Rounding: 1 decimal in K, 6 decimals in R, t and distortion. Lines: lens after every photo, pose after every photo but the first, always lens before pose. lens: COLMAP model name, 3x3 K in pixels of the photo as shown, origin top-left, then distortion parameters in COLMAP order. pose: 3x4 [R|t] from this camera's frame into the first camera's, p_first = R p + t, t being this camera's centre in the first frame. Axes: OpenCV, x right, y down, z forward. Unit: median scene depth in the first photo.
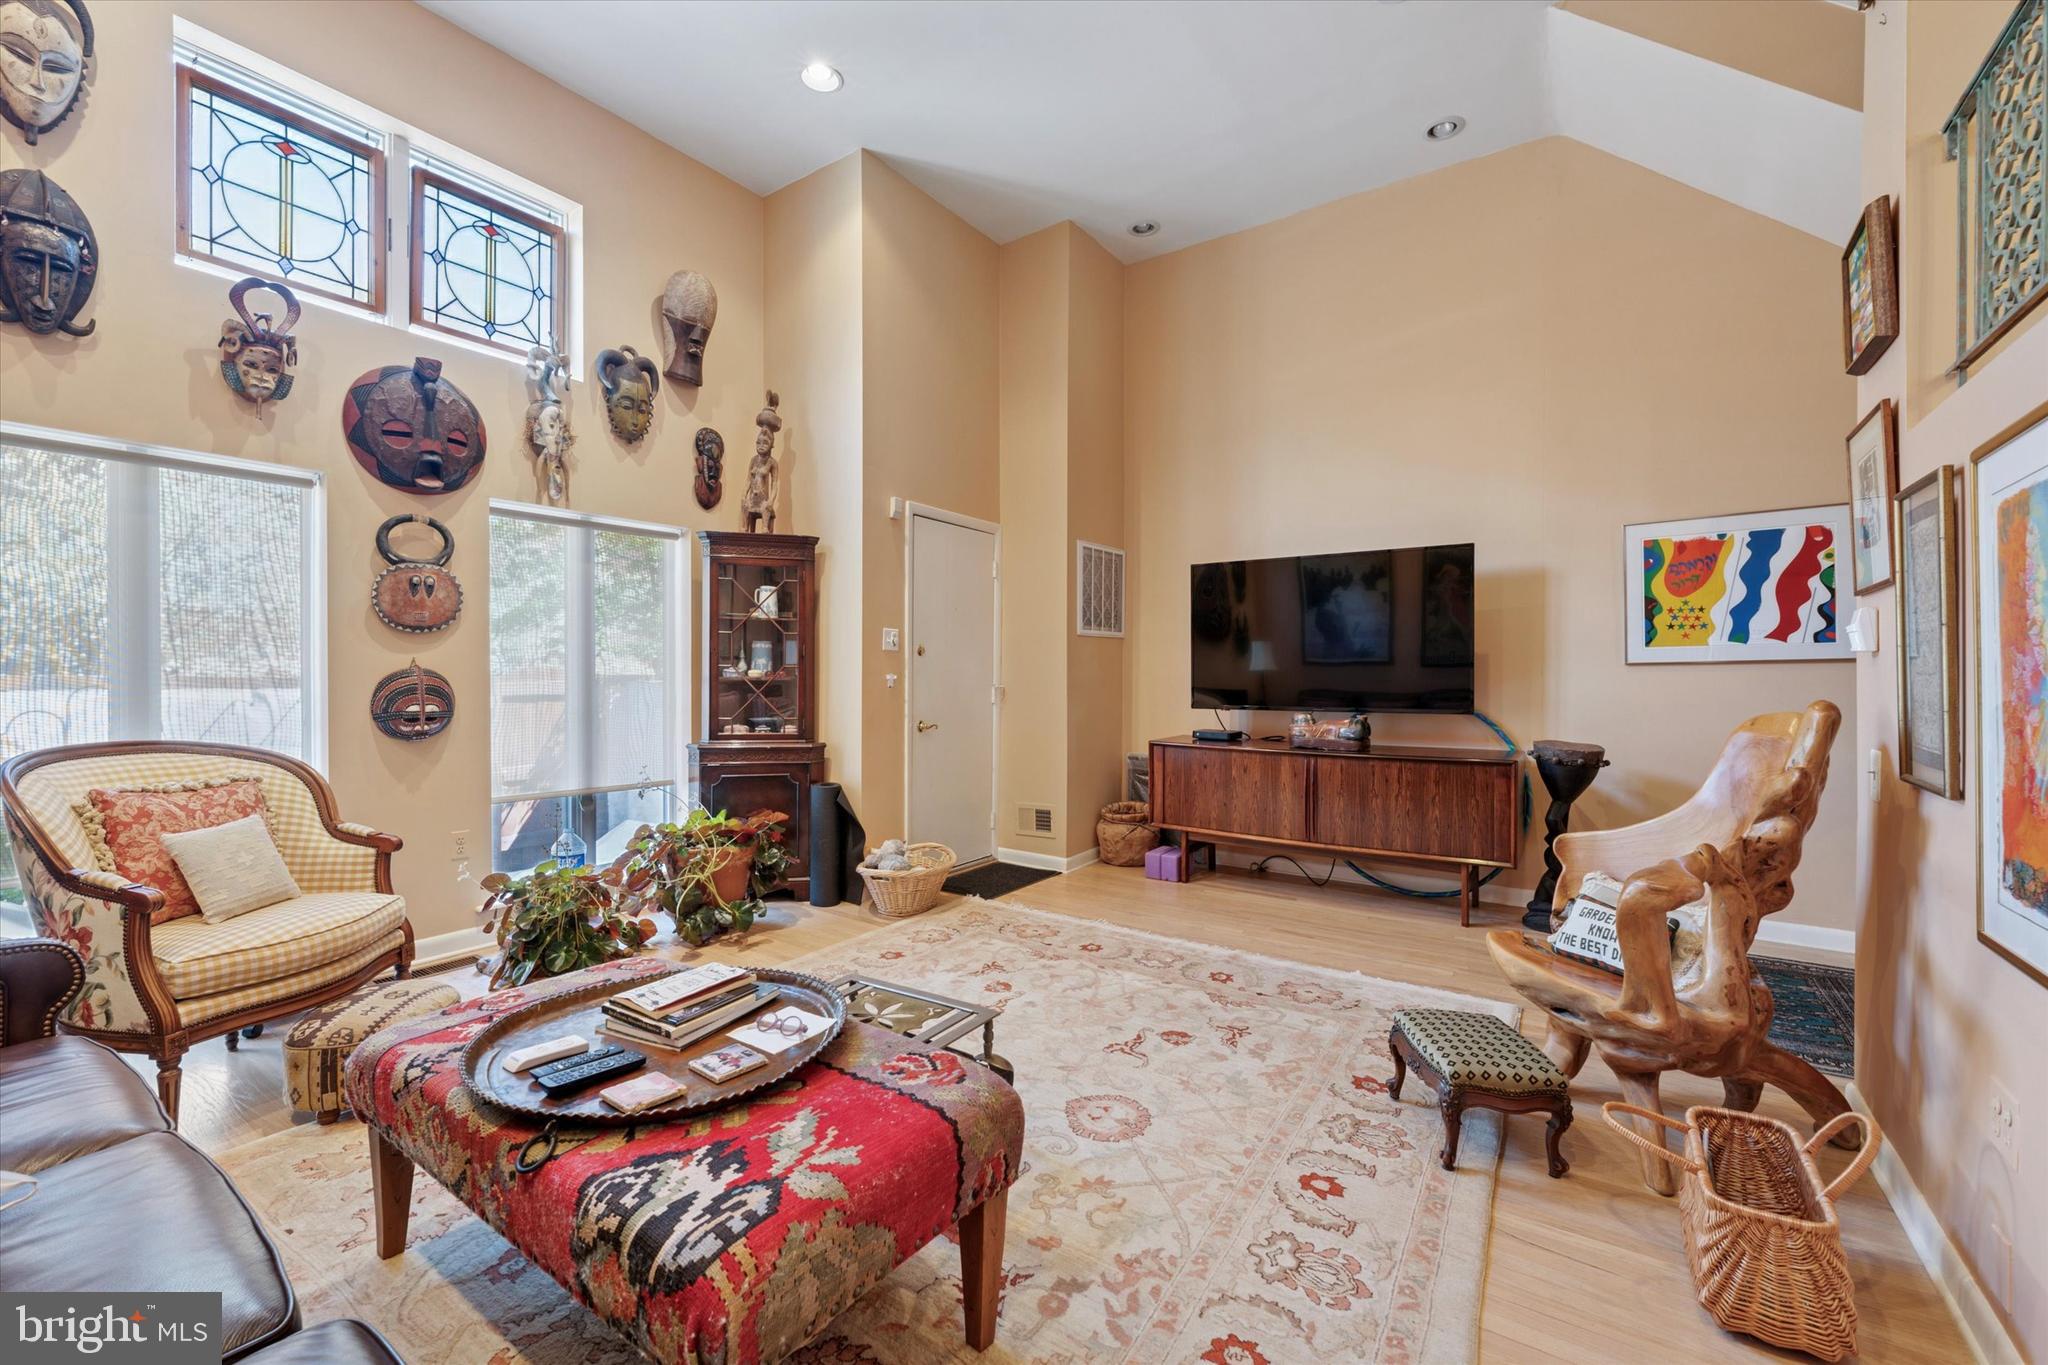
lens RADIAL K [[836.1, 0, 1021.3], [0, 836.1, 671.3], [0, 0, 1]] dist [0.002514, -0.000341]
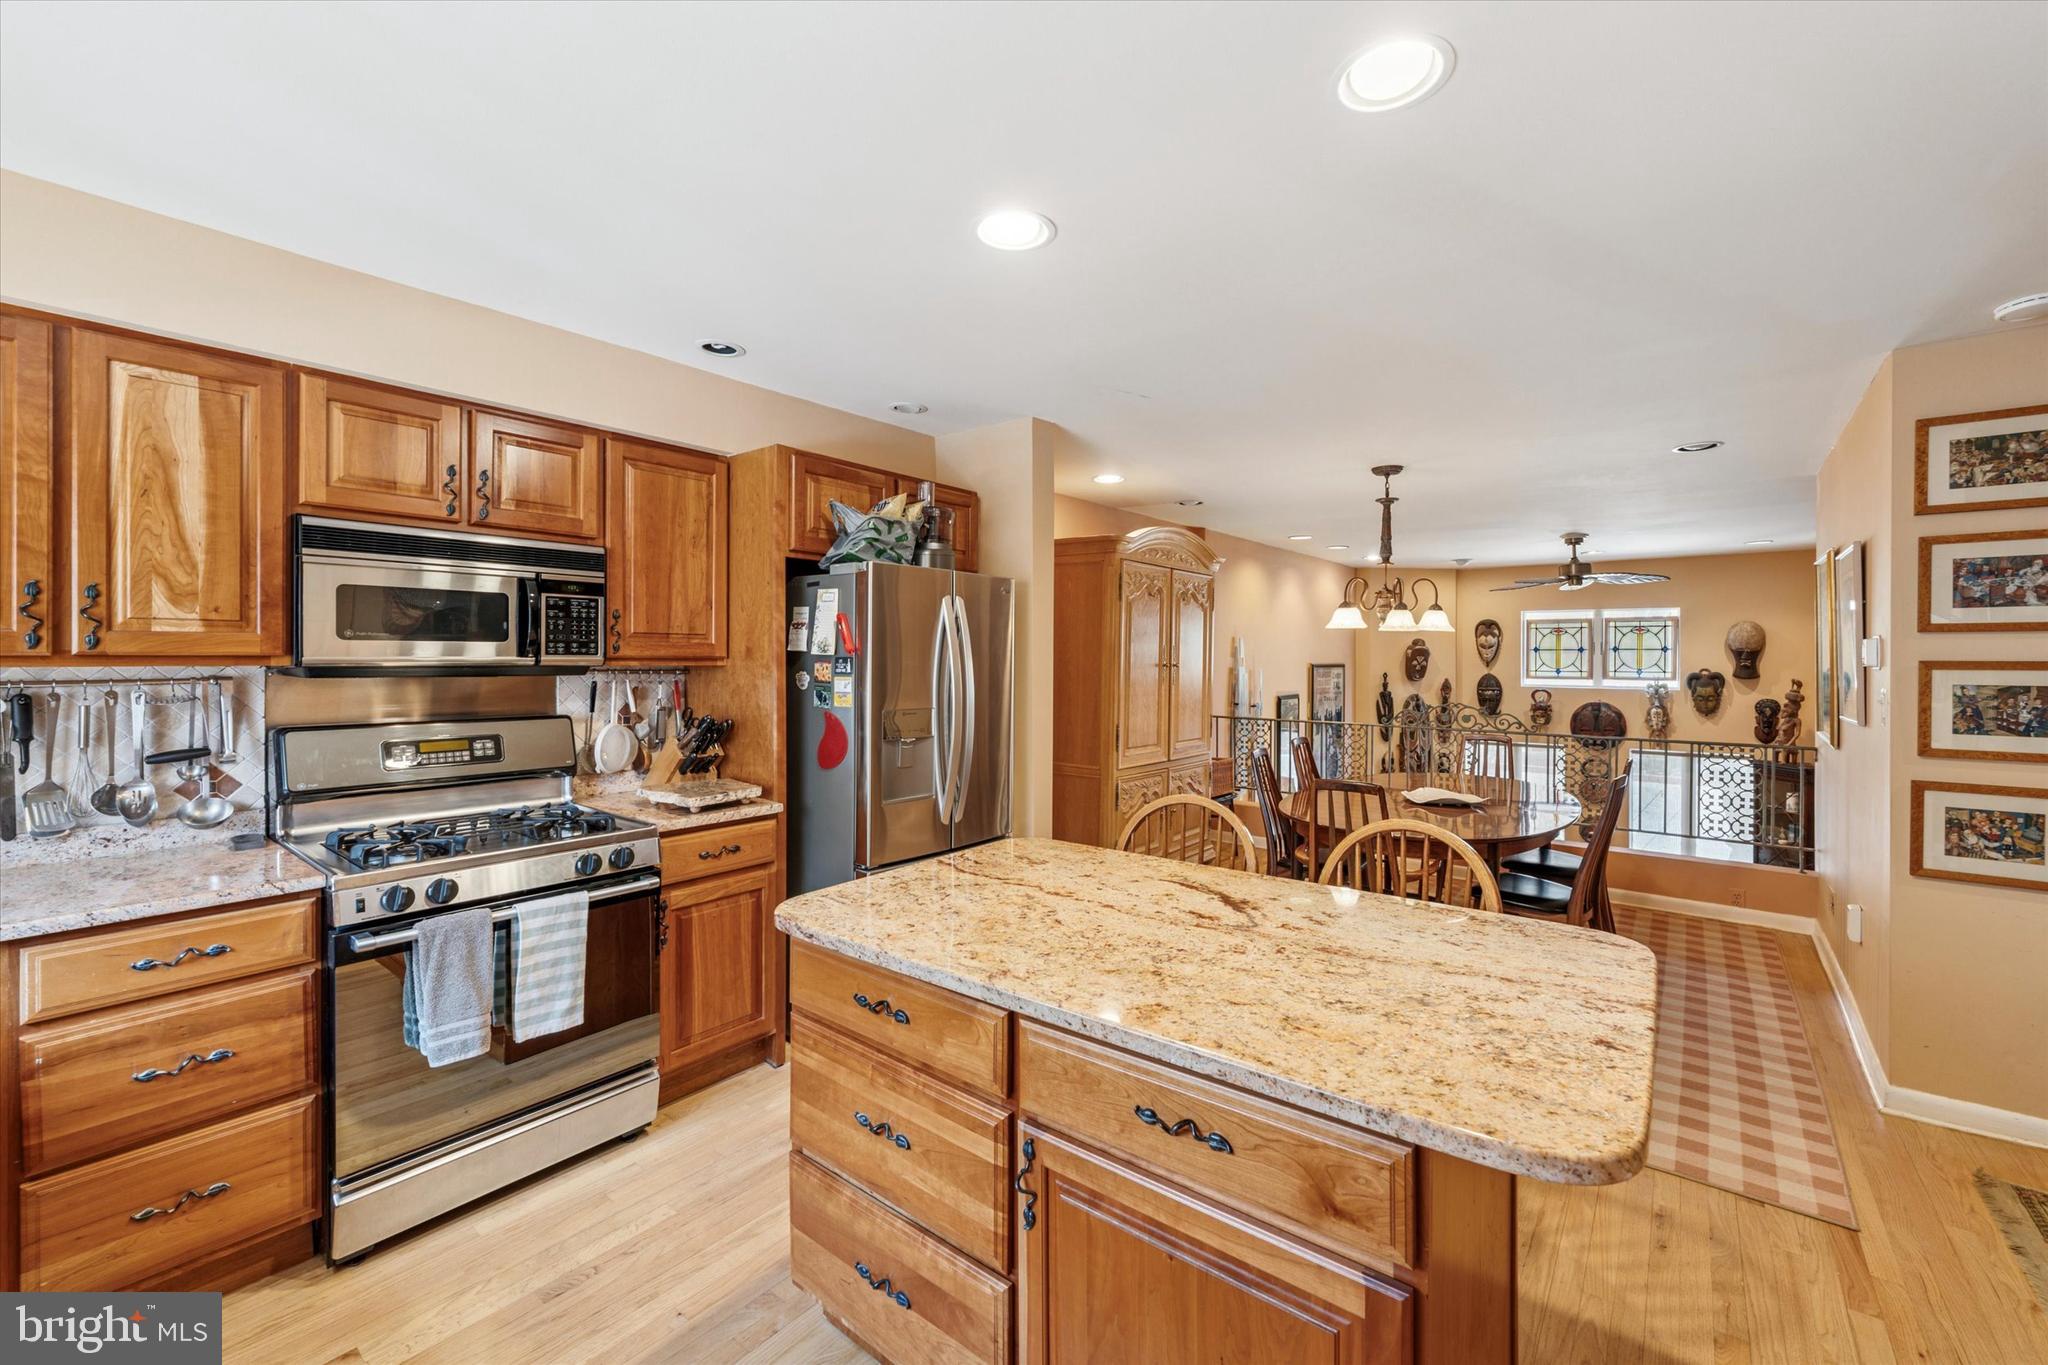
lens RADIAL K [[836.1, 0, 1016.3], [0, 836.1, 662.6], [0, 0, 1]] dist [0.002514, -0.000341]
pose [[-0.069094, 0.000568, -0.997610, 1.990710], [-0.003219, 0.999995, 0.000793, -0.476253], [0.997605, 0.003266, -0.069091, -0.624135]]
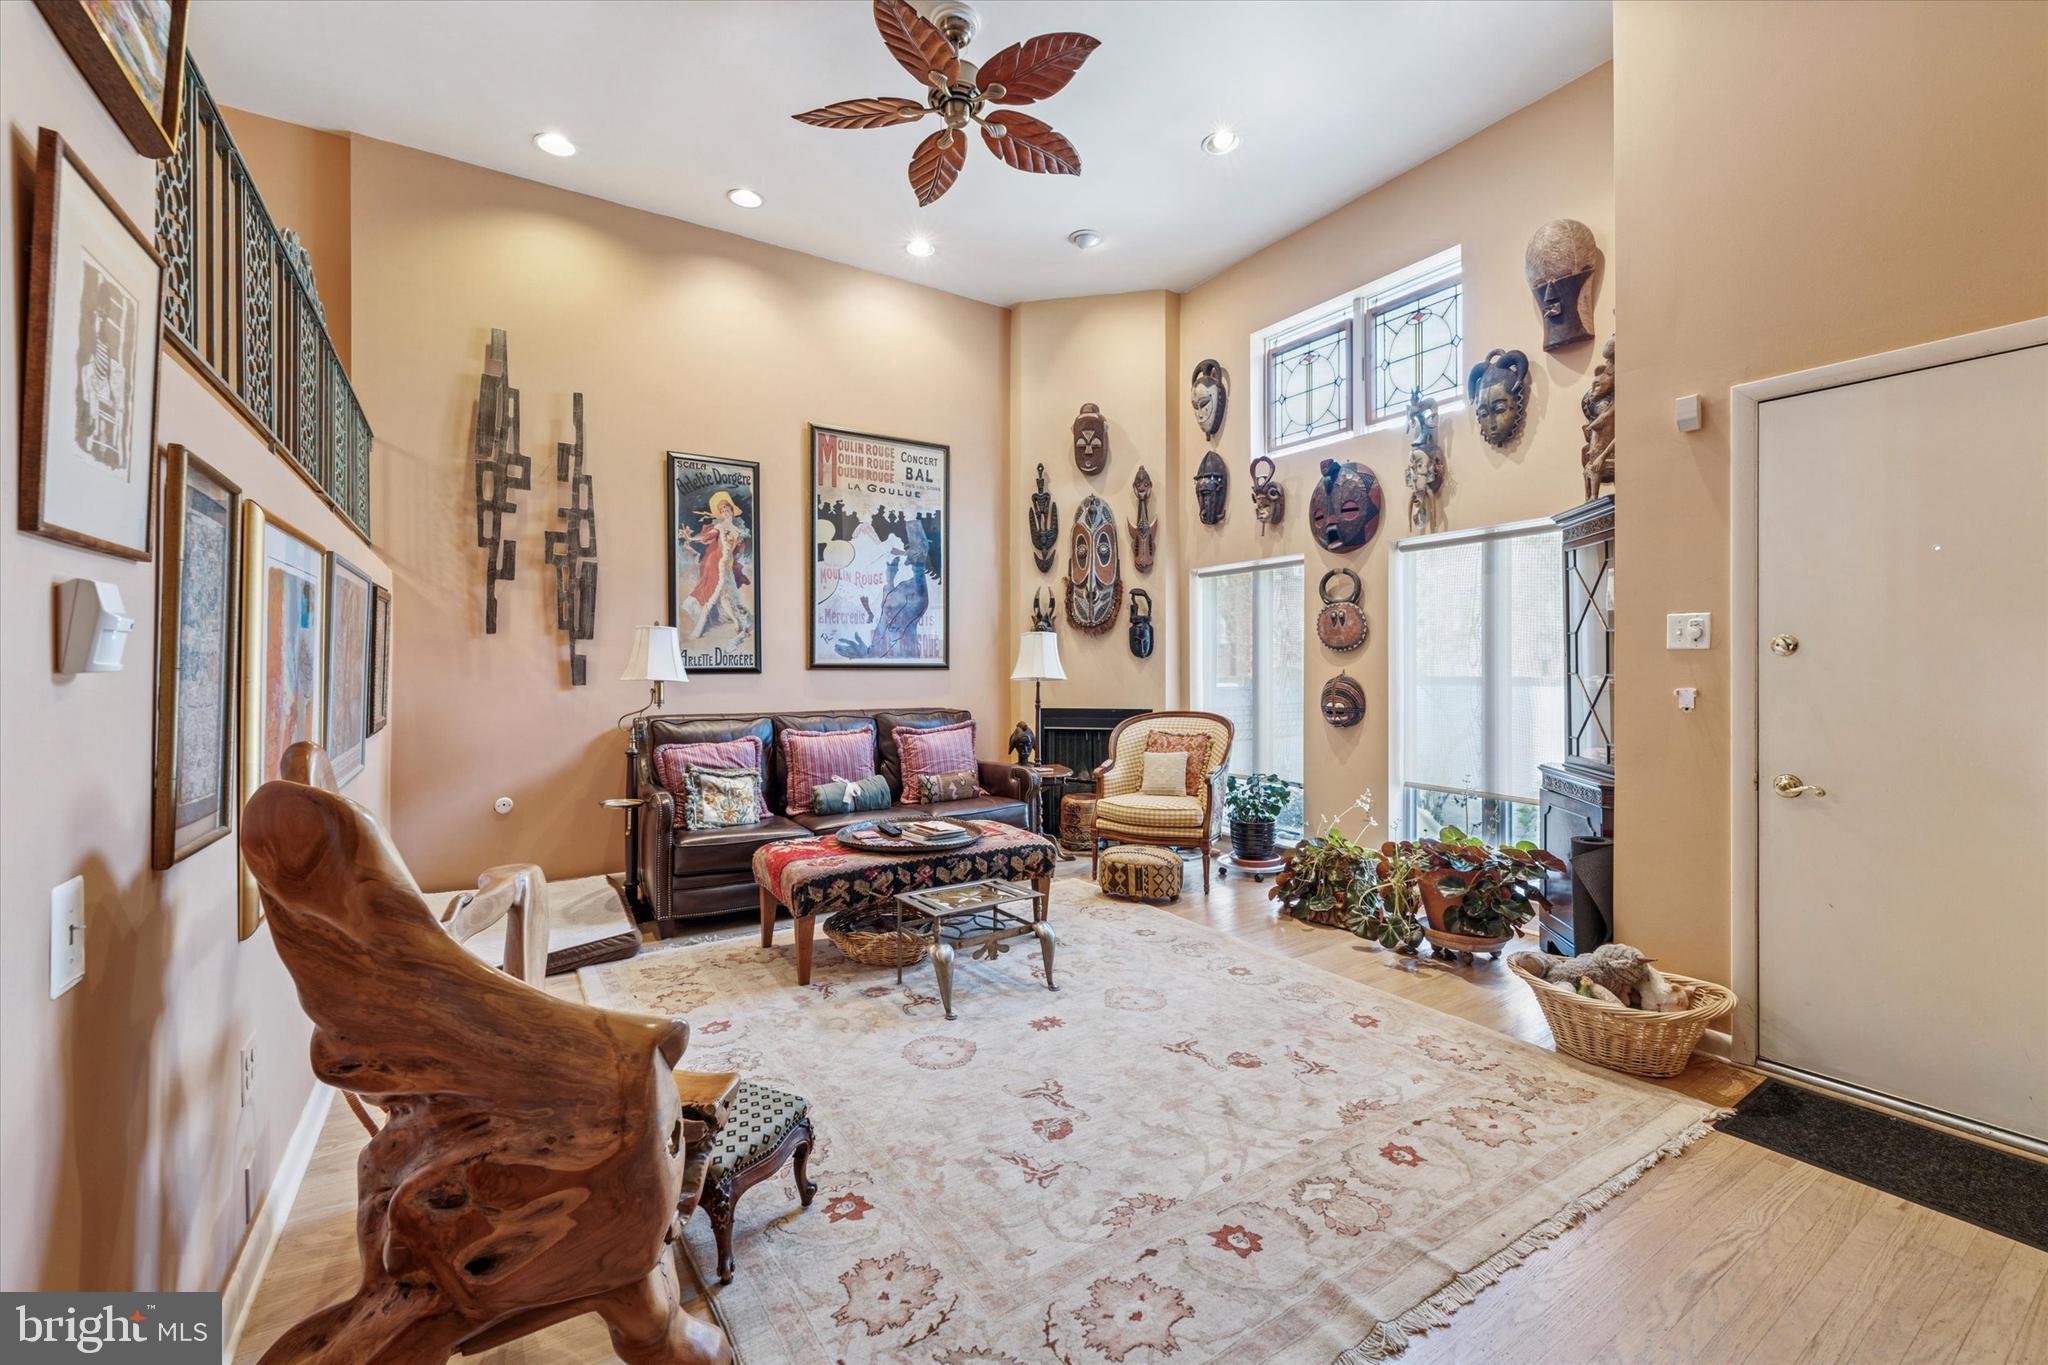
lens RADIAL K [[836.1, 0, 1035.4], [0, 836.1, 663.1], [0, 0, 1]] dist [0.002514, -0.000341]
pose [[-0.374158, -0.008807, -0.927323, 0.767794], [0.004879, 0.999922, -0.011465, -0.012715], [0.927352, -0.008815, -0.374086, 1.029715]]
